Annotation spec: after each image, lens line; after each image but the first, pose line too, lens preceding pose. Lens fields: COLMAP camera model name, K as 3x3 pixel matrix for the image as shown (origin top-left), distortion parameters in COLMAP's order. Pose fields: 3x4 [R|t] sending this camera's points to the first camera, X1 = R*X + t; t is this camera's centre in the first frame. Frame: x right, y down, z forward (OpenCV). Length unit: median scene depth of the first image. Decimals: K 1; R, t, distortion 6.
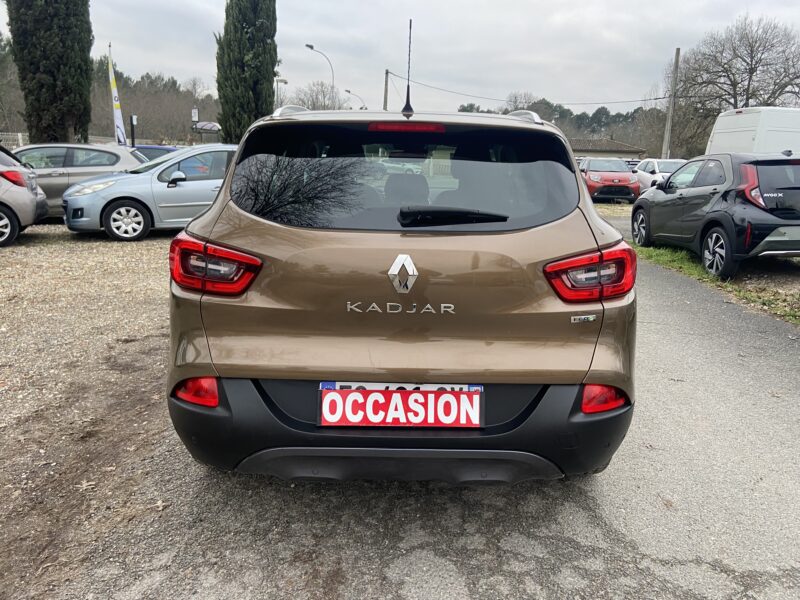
lens RADIAL K [[599.0, 0, 405.6], [0, 599.0, 297.6], [0, 0, 1]] dist [0.082585, -0.097897]
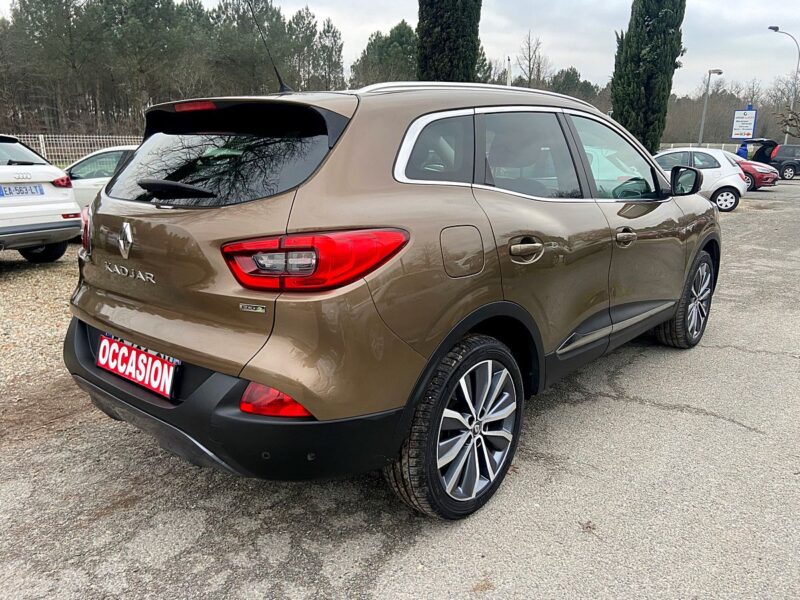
lens RADIAL K [[591.2, 0, 400.0], [0, 591.2, 300.0], [0, 0, 1]] dist [0.071829, -0.081305]
pose [[0.763160, 0.128905, -0.633223, 0.090966], [-0.127380, 0.990684, 0.048155, -0.004051], [0.633531, 0.043910, 0.772470, 0.040632]]
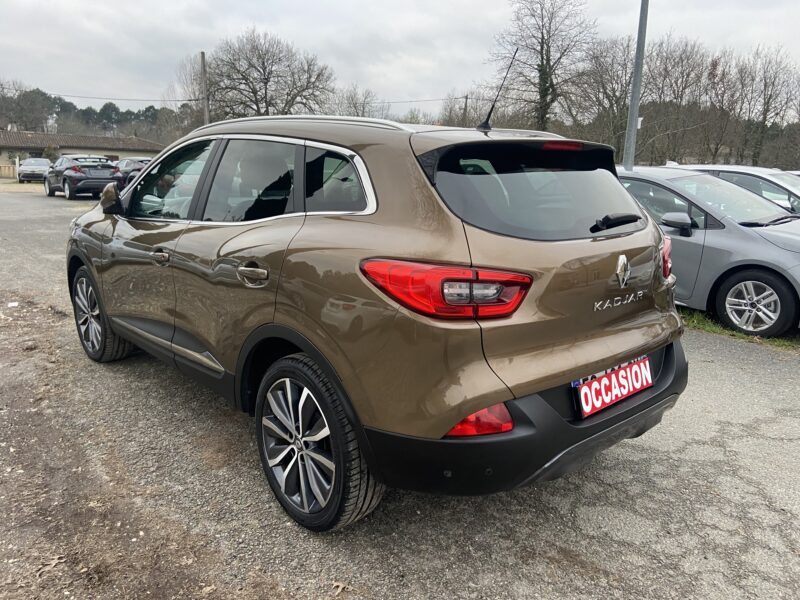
lens RADIAL K [[603.8, 0, 400.0], [0, 603.8, 300.0], [0, 0, 1]] dist [0.121985, -0.144722]
pose [[0.739938, -0.152925, 0.655062, -0.095513], [0.152012, 0.986638, 0.058624, -0.010272], [-0.655274, 0.056200, 0.753298, 0.032021]]
